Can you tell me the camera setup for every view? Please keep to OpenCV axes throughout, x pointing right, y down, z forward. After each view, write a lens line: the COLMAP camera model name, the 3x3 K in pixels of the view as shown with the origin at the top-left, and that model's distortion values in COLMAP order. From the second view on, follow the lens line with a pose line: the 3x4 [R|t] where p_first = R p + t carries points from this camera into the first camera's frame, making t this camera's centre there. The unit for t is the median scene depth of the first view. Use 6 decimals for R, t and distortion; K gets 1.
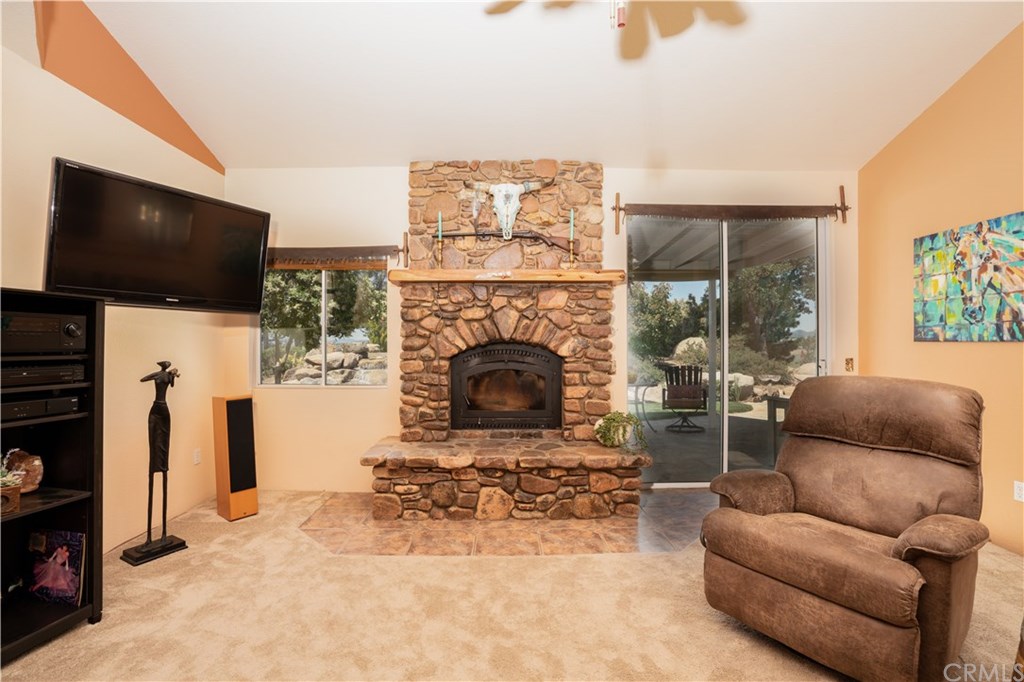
lens RADIAL K [[461.9, 0, 512.0], [0, 461.9, 341.0], [0, 0, 1]] dist [-0.030005, 0.000321]
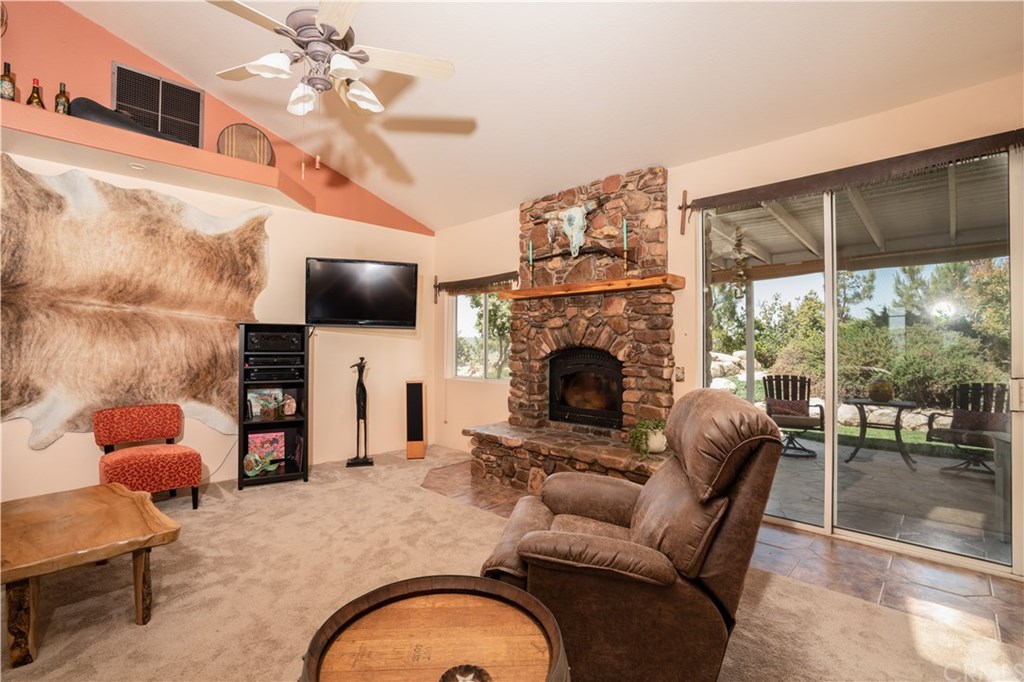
lens RADIAL K [[461.9, 0, 512.0], [0, 461.9, 341.0], [0, 0, 1]] dist [-0.030005, 0.000321]
pose [[0.720777, -0.004223, -0.693154, 0.745904], [-0.002021, 0.999964, -0.008193, -0.003298], [0.693164, 0.007306, 0.720743, 0.085734]]
